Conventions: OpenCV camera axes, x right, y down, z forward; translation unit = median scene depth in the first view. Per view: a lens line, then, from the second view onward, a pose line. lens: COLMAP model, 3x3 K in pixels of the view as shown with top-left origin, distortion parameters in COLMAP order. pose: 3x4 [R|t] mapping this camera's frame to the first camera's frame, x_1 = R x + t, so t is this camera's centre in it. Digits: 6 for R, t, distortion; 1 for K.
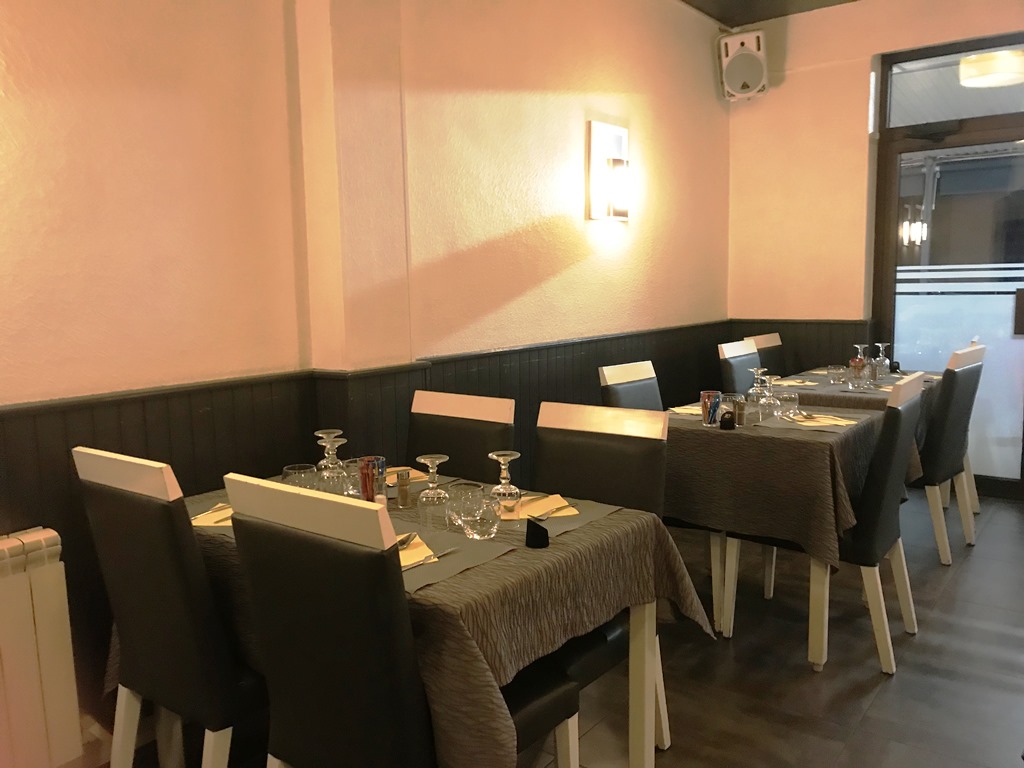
lens RADIAL K [[810.4, 0, 512.0], [0, 810.4, 384.0], [0, 0, 1]] dist [0.016045, 0.008175]
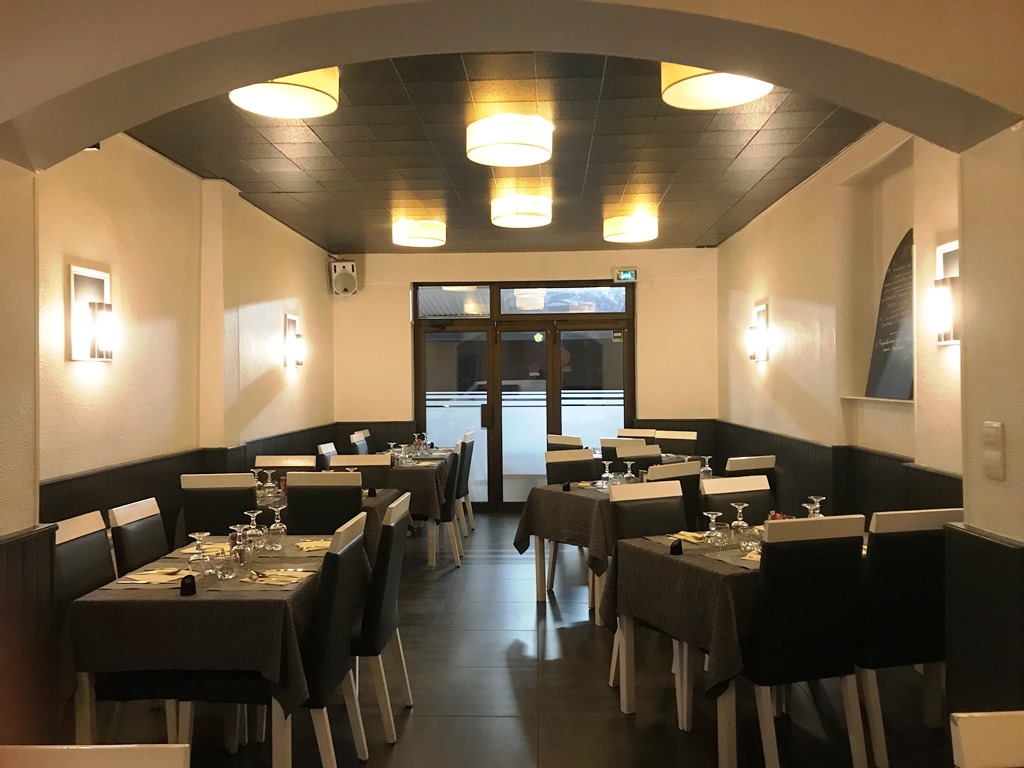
lens RADIAL K [[823.7, 0, 512.0], [0, 823.7, 384.0], [0, 0, 1]] dist [0.002922, 0.002075]
pose [[0.804464, 0.011583, 0.593888, -0.489498], [0.068825, 0.991258, -0.112562, 0.062785], [-0.590000, 0.131426, 0.796635, -0.618660]]
